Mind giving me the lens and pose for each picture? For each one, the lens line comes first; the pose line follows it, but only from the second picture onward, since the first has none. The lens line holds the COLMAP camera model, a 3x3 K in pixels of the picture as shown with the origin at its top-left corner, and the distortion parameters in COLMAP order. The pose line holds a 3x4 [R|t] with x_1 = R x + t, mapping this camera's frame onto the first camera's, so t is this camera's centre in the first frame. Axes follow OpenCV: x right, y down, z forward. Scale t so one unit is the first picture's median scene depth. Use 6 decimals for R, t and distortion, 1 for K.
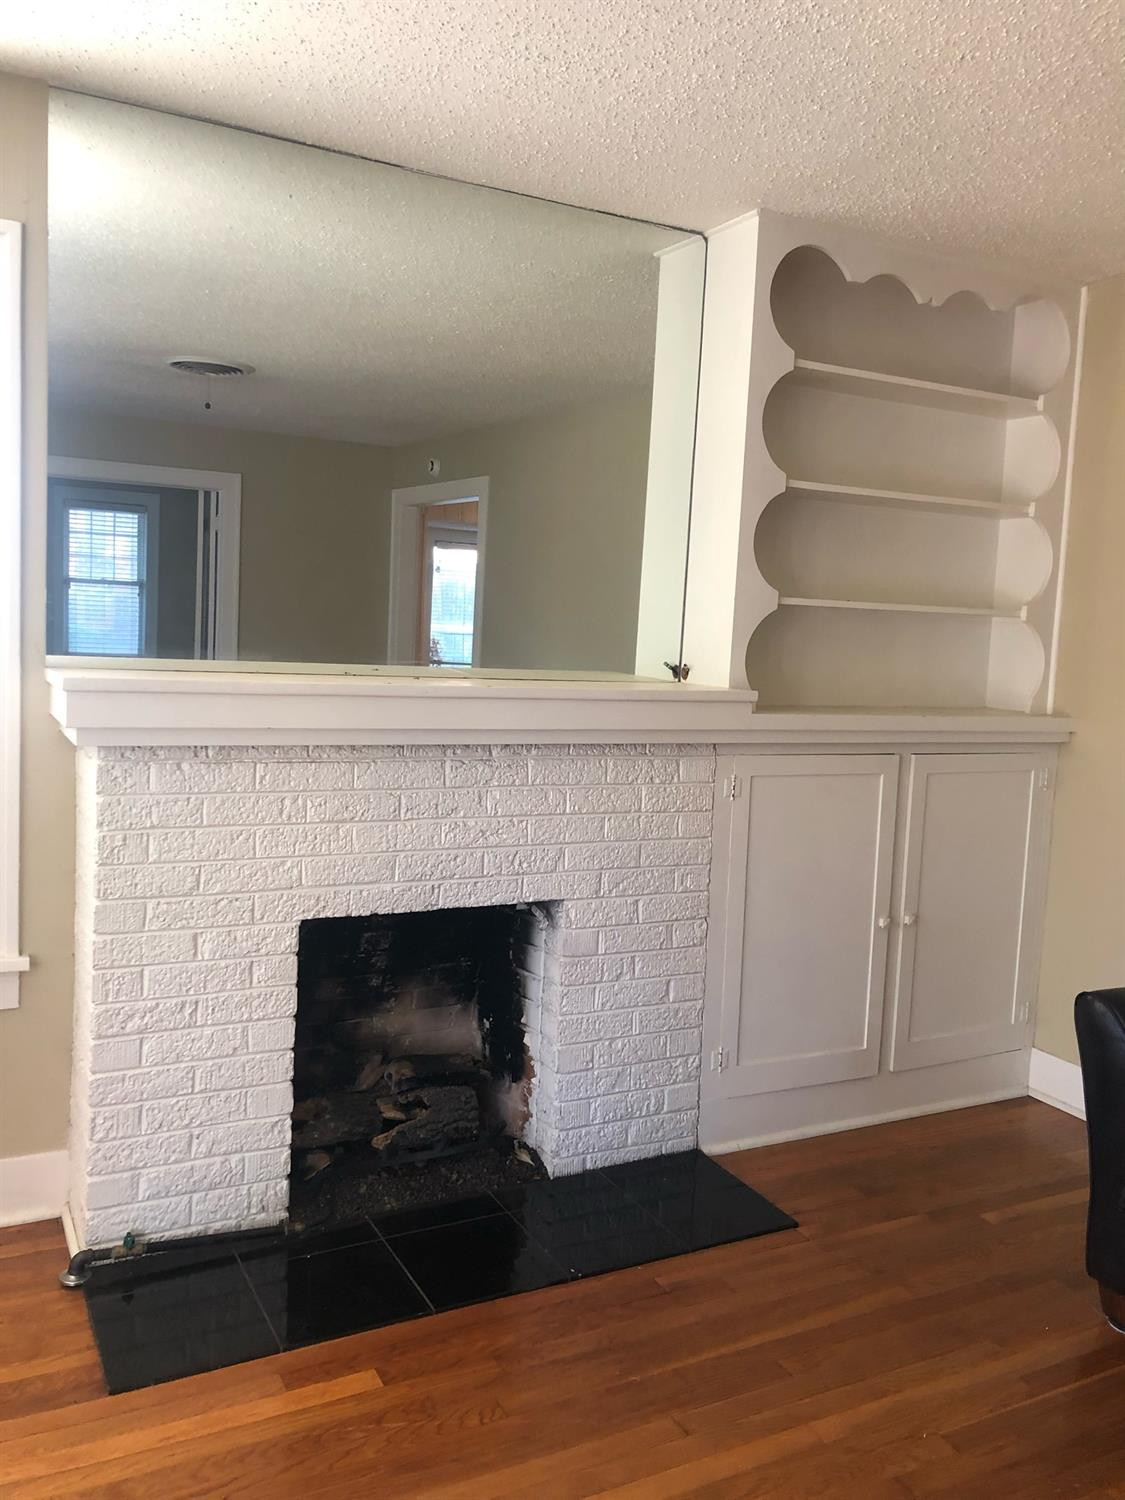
lens RADIAL K [[1228.4, 0, 581.6], [0, 1228.4, 742.0], [0, 0, 1]] dist [0.054866, -0.070283]
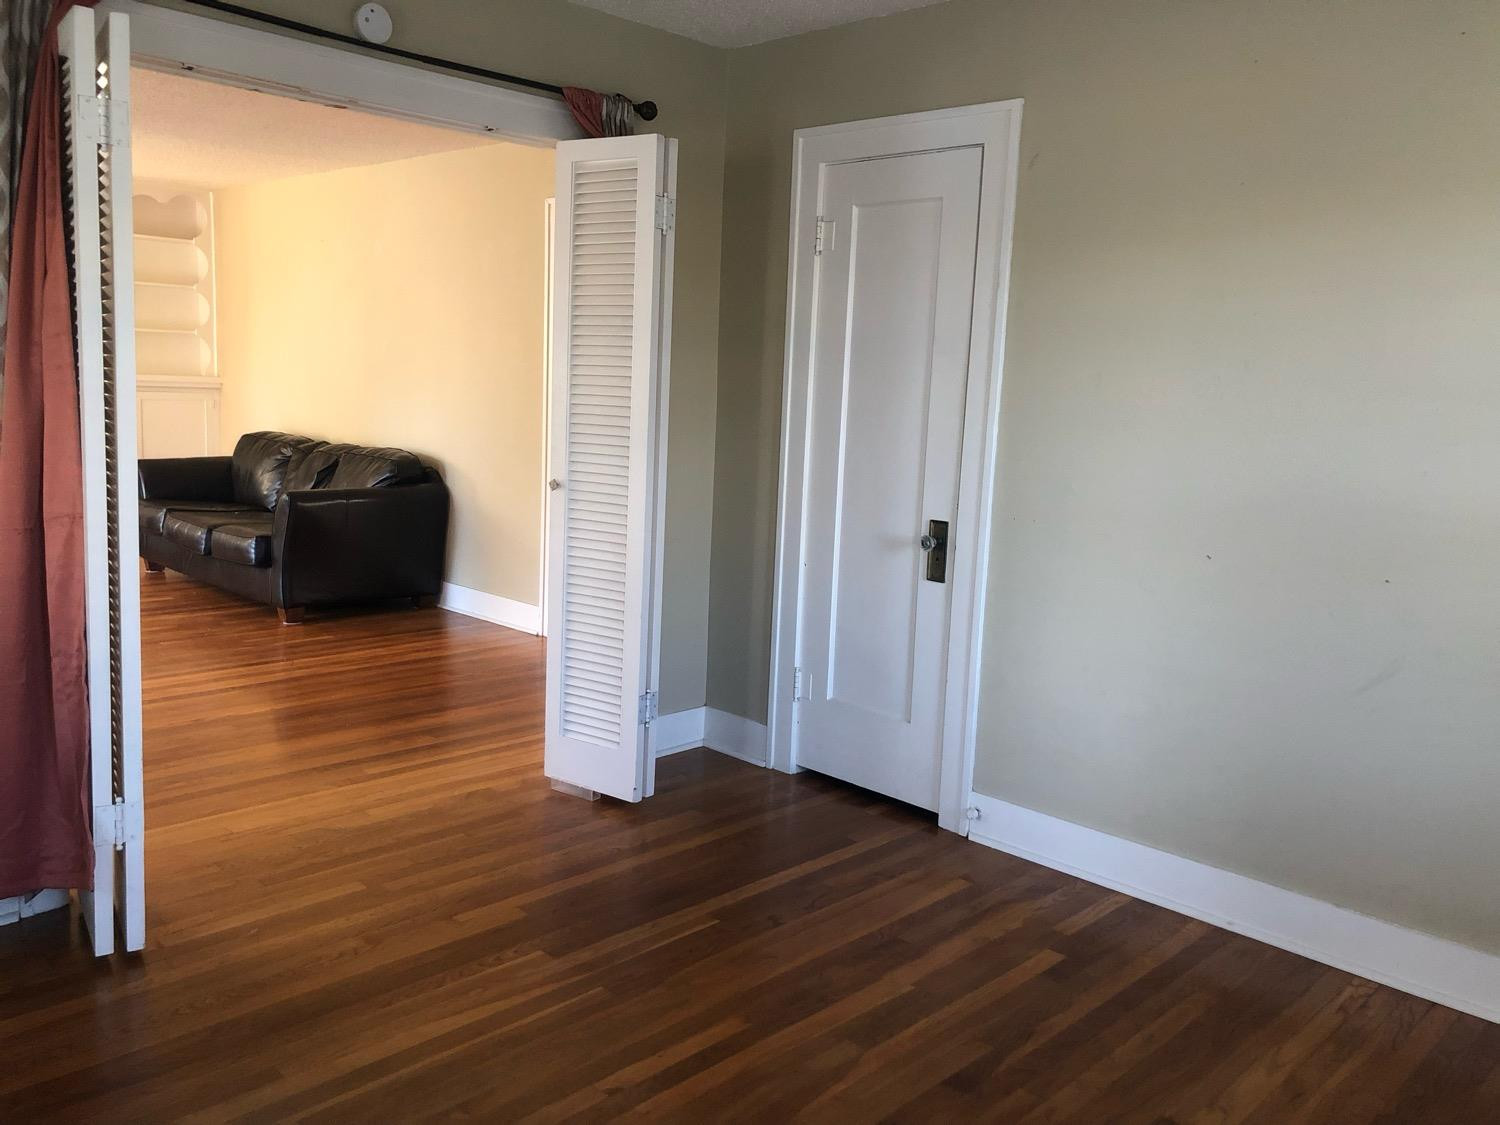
lens RADIAL K [[1243.8, 0, 750.0], [0, 1243.8, 562.5], [0, 0, 1]] dist [0.071714, -0.168545]
pose [[0.955645, -0.053981, 0.289531, 0.775308], [0.034360, 0.996781, 0.072432, 0.231214], [-0.292509, -0.059271, 0.954424, -1.893891]]
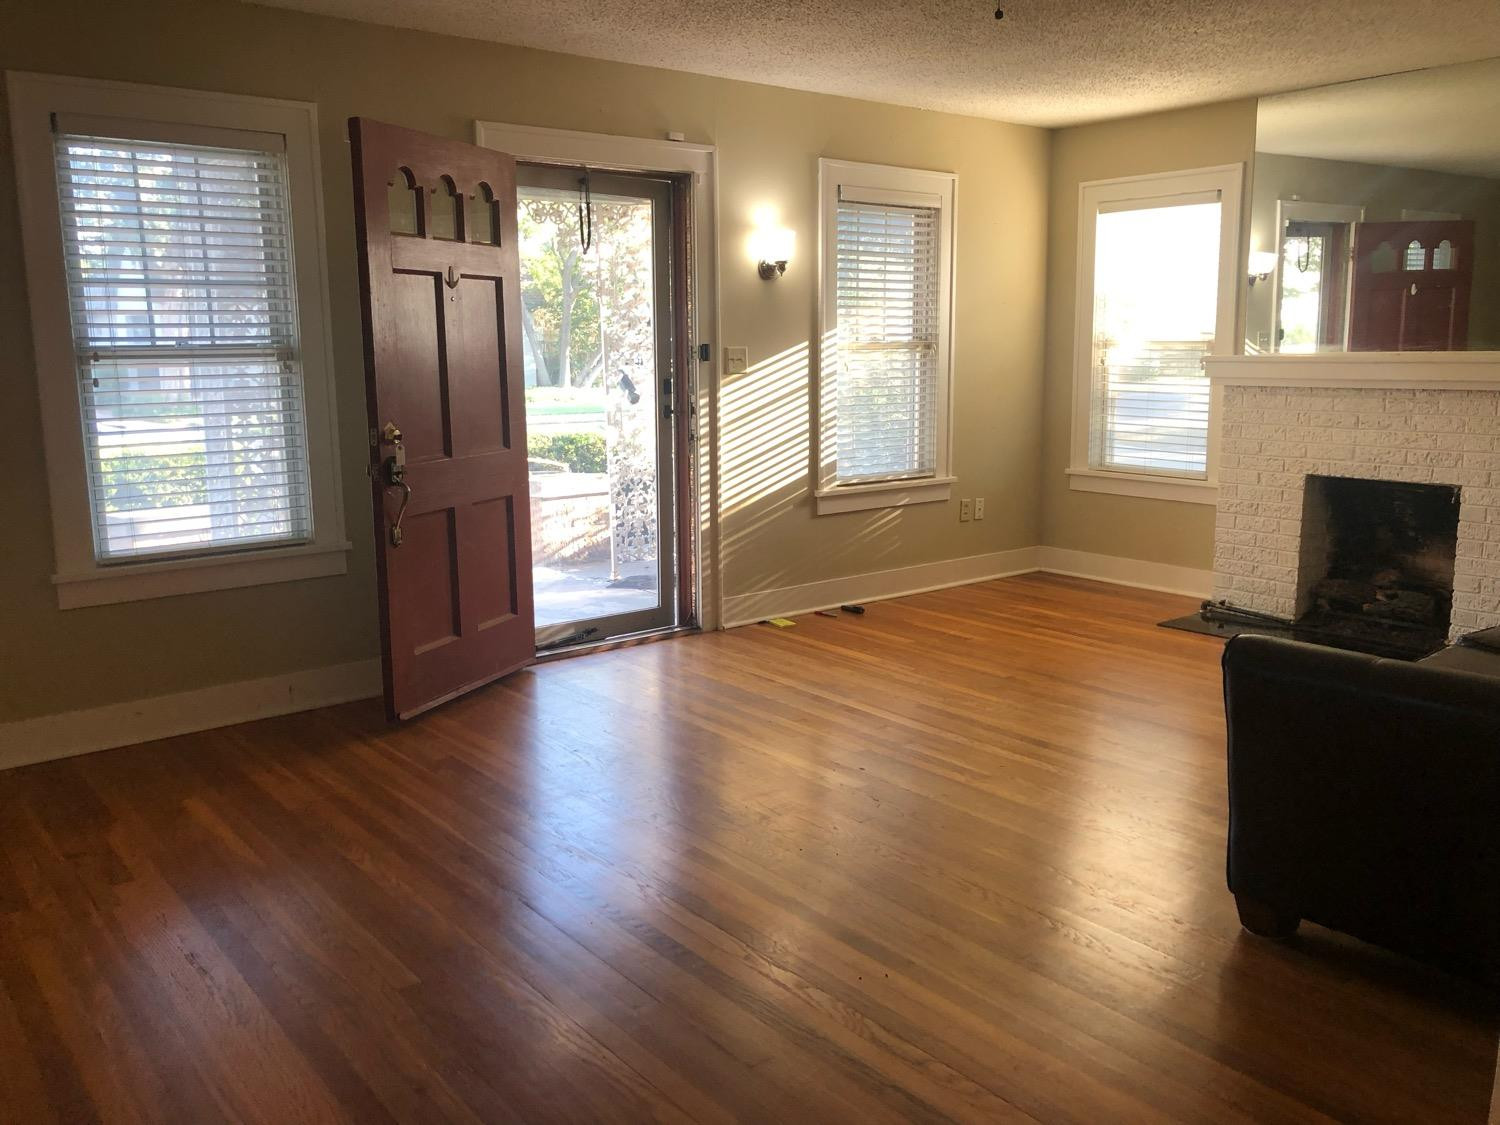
lens RADIAL K [[1228.4, 0, 740.7], [0, 1228.4, 550.1], [0, 0, 1]] dist [0.054866, -0.070283]
pose [[0.175959, 0.111560, -0.978056, 1.430389], [-0.076187, 0.992121, 0.099458, 0.119211], [0.981445, 0.057014, 0.183072, -0.257763]]
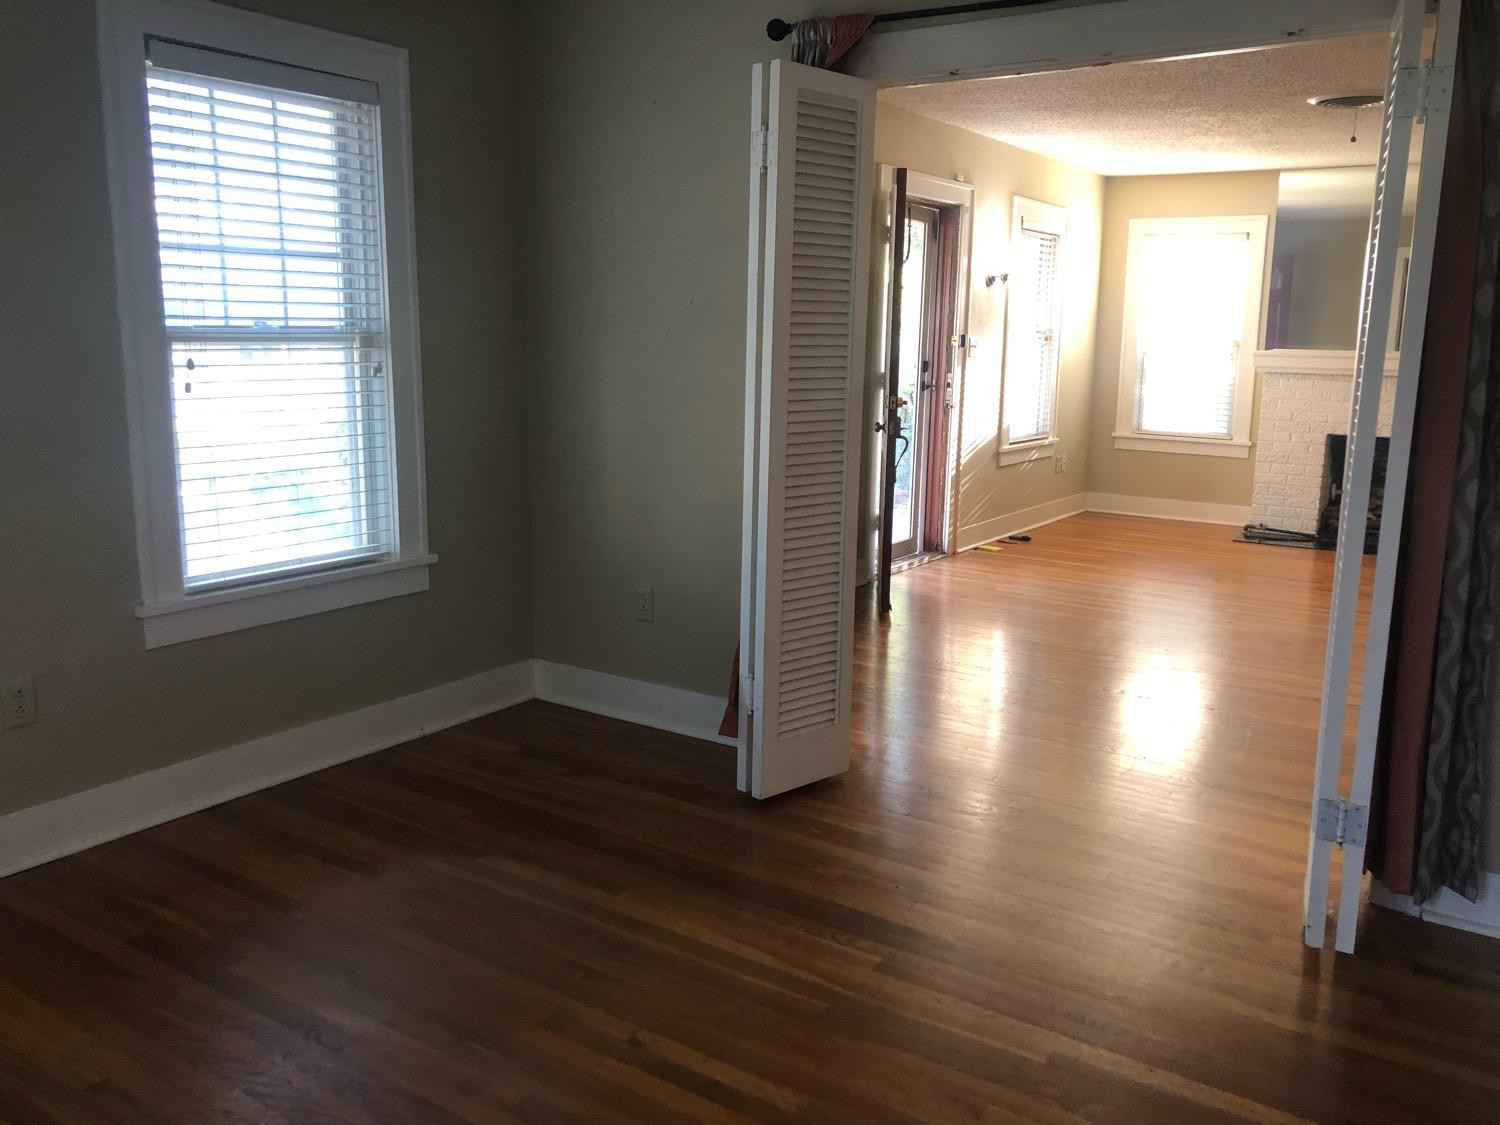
lens RADIAL K [[1243.8, 0, 750.0], [0, 1243.8, 562.5], [0, 0, 1]] dist [0.071714, -0.168545]
pose [[0.464339, 0.123742, -0.876971, 1.606748], [-0.078733, 0.992038, 0.098291, 0.232825], [0.882151, 0.023406, 0.470385, -1.461550]]
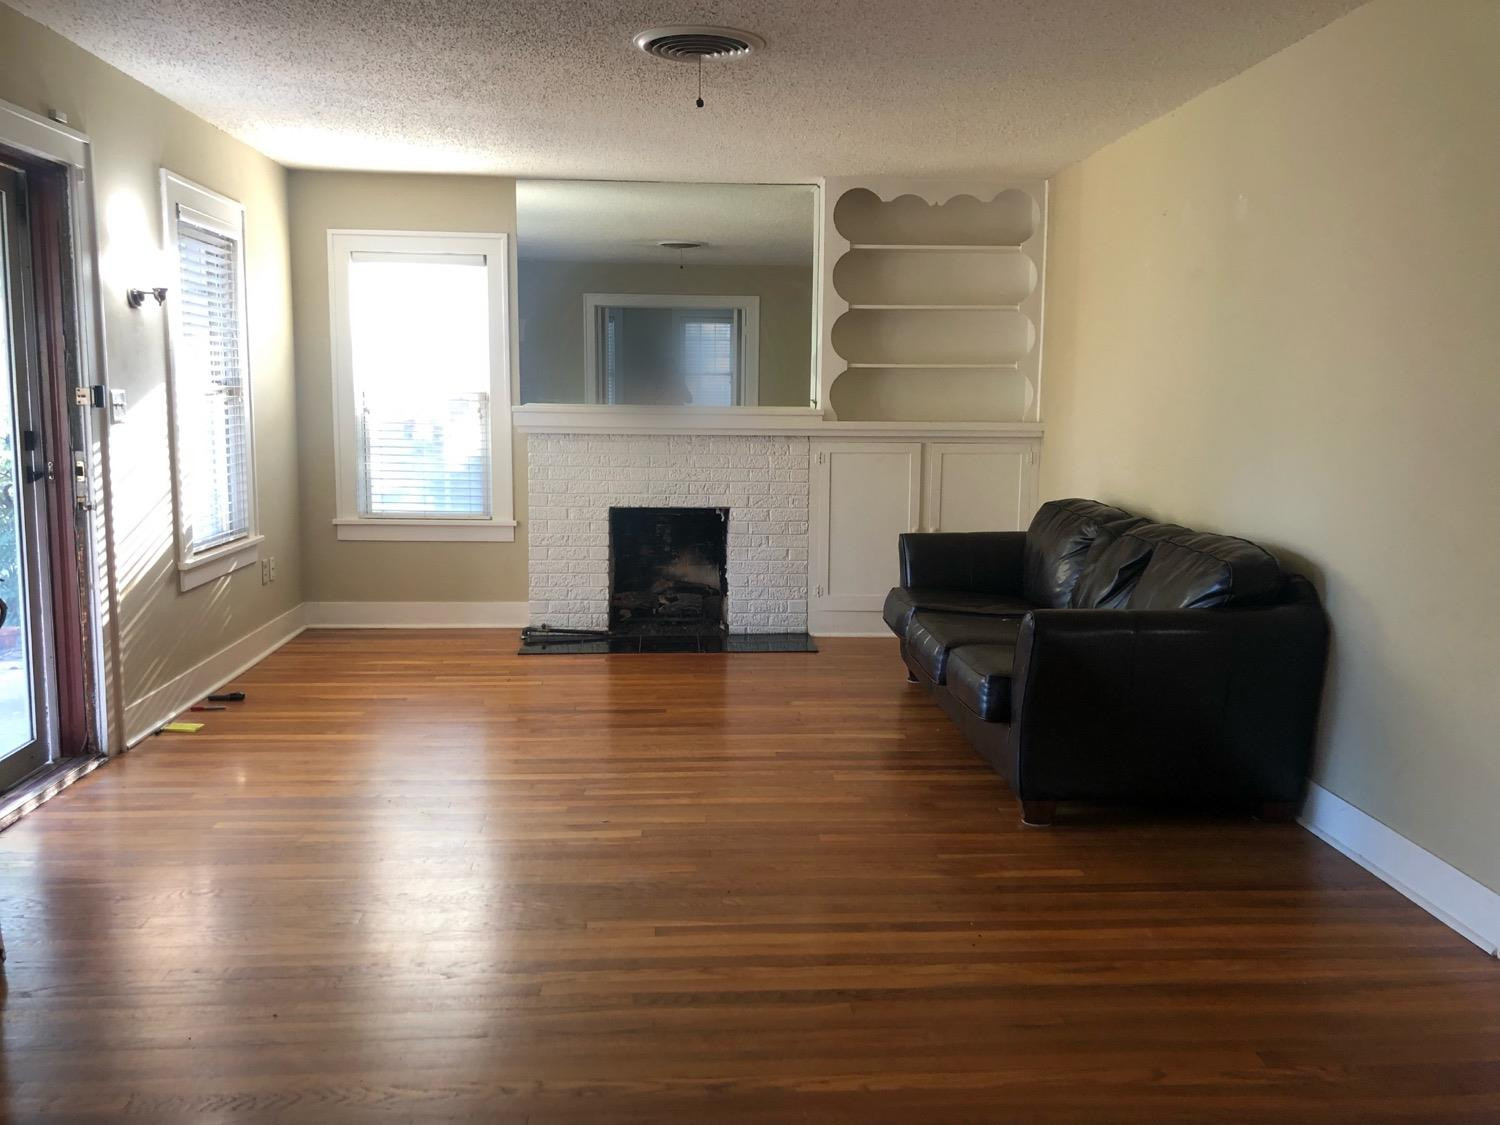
lens RADIAL K [[1228.4, 0, 740.7], [0, 1228.4, 550.1], [0, 0, 1]] dist [0.054866, -0.070283]
pose [[0.907395, 0.014362, -0.420033, 0.897822], [-0.005977, 0.999756, 0.021272, 0.154211], [0.420236, -0.016791, 0.907260, -0.956686]]
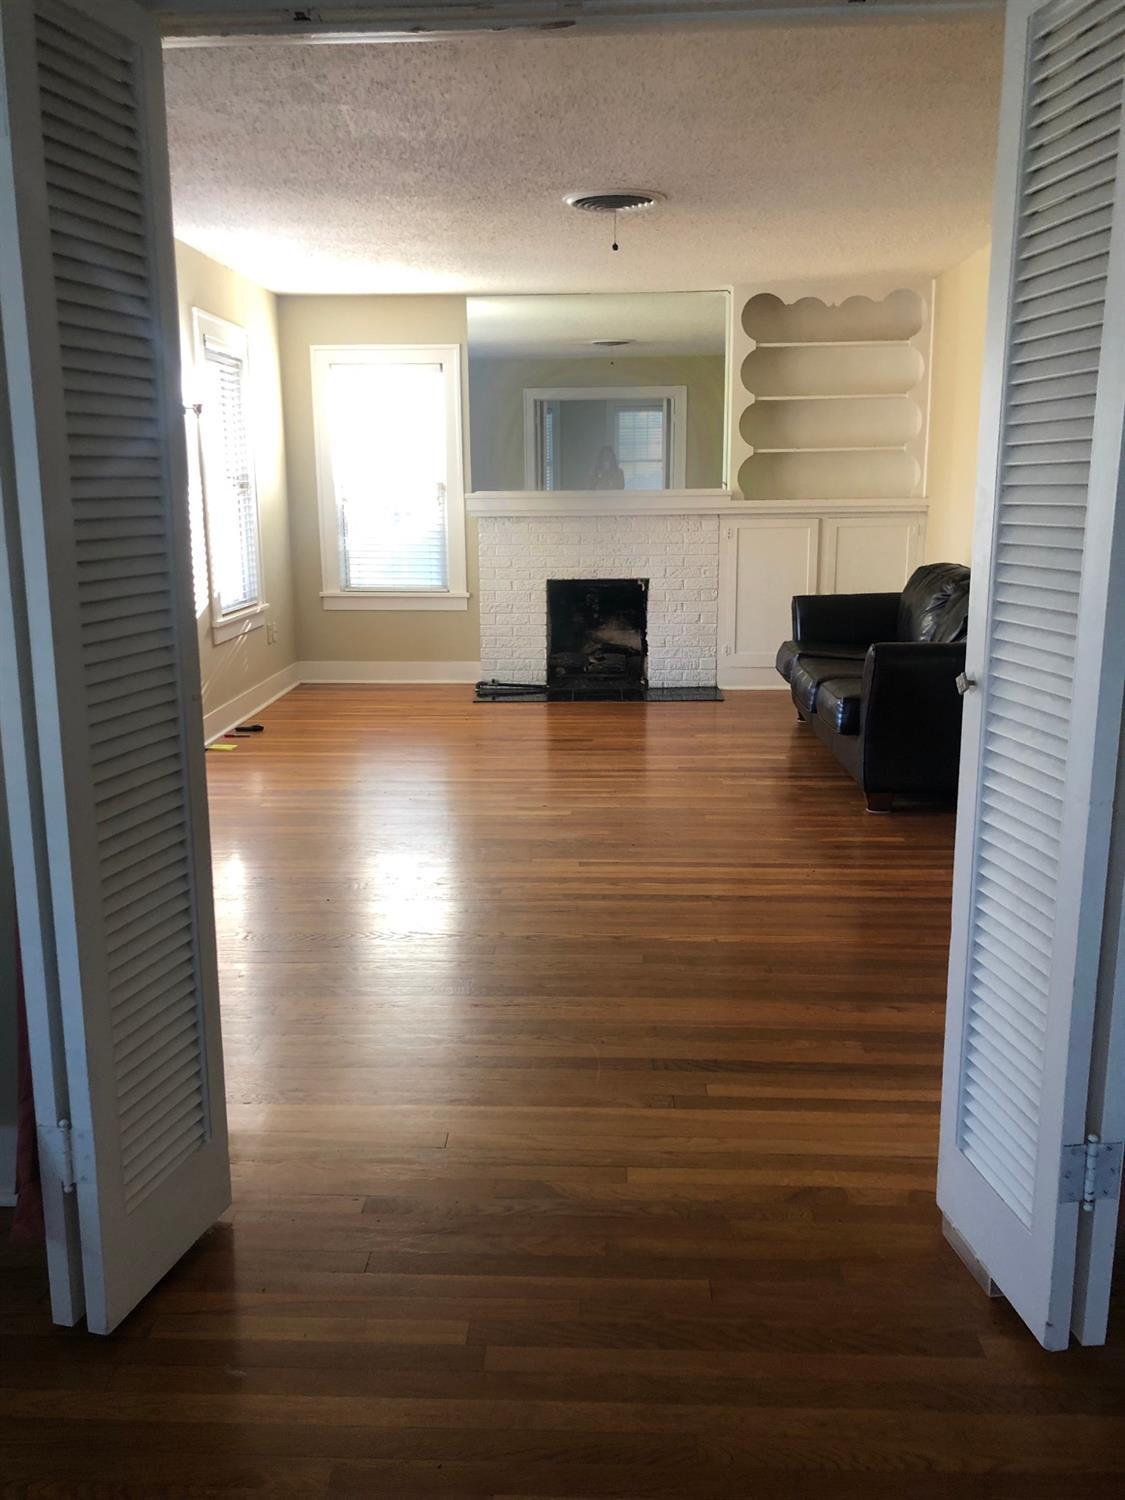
lens RADIAL K [[1230.6, 0, 543.3], [0, 1230.6, 740.6], [0, 0, 1]] dist [0.113206, -0.312377]
pose [[0.855206, 0.049923, -0.515878, 1.104929], [0.002595, 0.994925, 0.100584, 0.200737], [0.518281, -0.087359, 0.850737, -1.293661]]
